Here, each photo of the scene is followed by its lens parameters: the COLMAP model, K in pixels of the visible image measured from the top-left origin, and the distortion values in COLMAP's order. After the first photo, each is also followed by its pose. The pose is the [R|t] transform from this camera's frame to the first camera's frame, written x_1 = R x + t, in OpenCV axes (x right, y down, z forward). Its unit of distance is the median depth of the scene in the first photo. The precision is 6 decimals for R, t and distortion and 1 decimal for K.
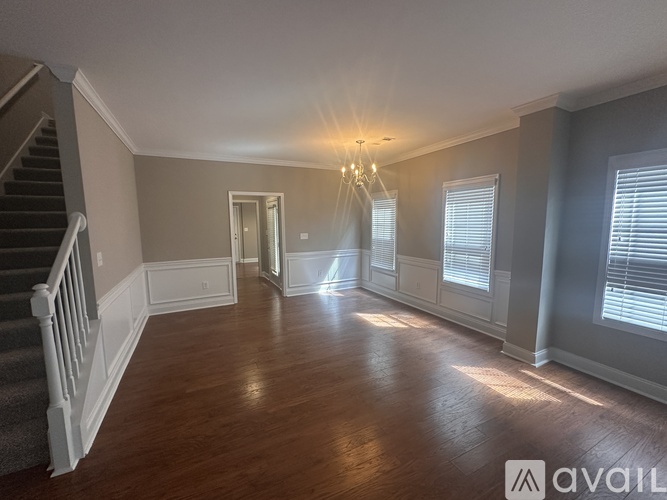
lens RADIAL K [[283.5, 0, 334.9], [0, 283.5, 250.8], [0, 0, 1]] dist [-0.002223, -0.000196]
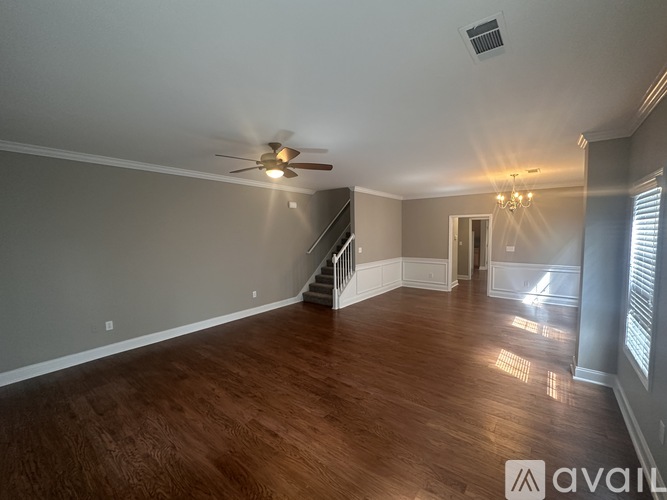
lens RADIAL K [[283.5, 0, 334.9], [0, 283.5, 250.8], [0, 0, 1]] dist [-0.002223, -0.000196]
pose [[0.431707, 0.070073, -0.899288, 0.891878], [-0.096370, 0.994855, 0.031257, -0.015184], [0.896851, 0.073171, 0.436238, -0.233549]]
